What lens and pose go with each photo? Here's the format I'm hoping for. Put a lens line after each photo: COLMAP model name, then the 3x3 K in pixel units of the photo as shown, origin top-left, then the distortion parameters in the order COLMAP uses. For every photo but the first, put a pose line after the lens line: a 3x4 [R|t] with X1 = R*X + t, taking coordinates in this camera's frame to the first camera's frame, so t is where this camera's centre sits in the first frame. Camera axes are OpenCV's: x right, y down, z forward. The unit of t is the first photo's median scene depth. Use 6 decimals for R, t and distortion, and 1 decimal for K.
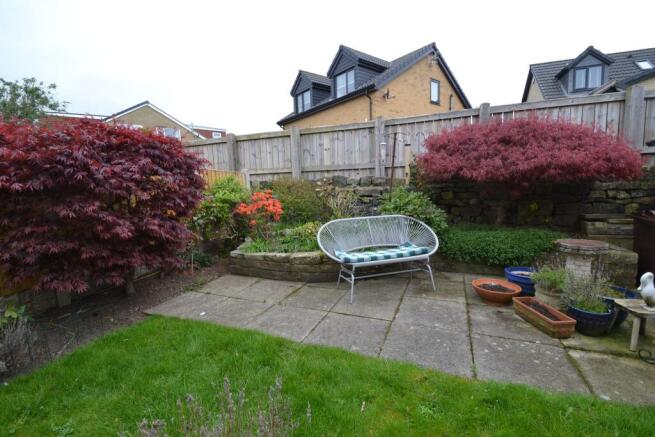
lens RADIAL K [[292.4, 0, 323.0], [0, 292.4, 220.0], [0, 0, 1]] dist [0.015361, -0.015874]
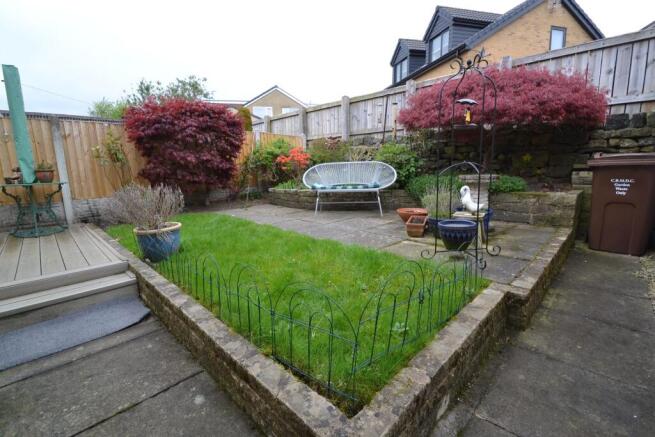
lens RADIAL K [[292.4, 0, 323.0], [0, 292.4, 220.0], [0, 0, 1]] dist [0.015361, -0.015874]
pose [[0.915100, 0.085568, -0.394042, 0.178876], [-0.054952, 0.994572, 0.088359, 0.042267], [0.399464, -0.059204, 0.914835, -0.079537]]
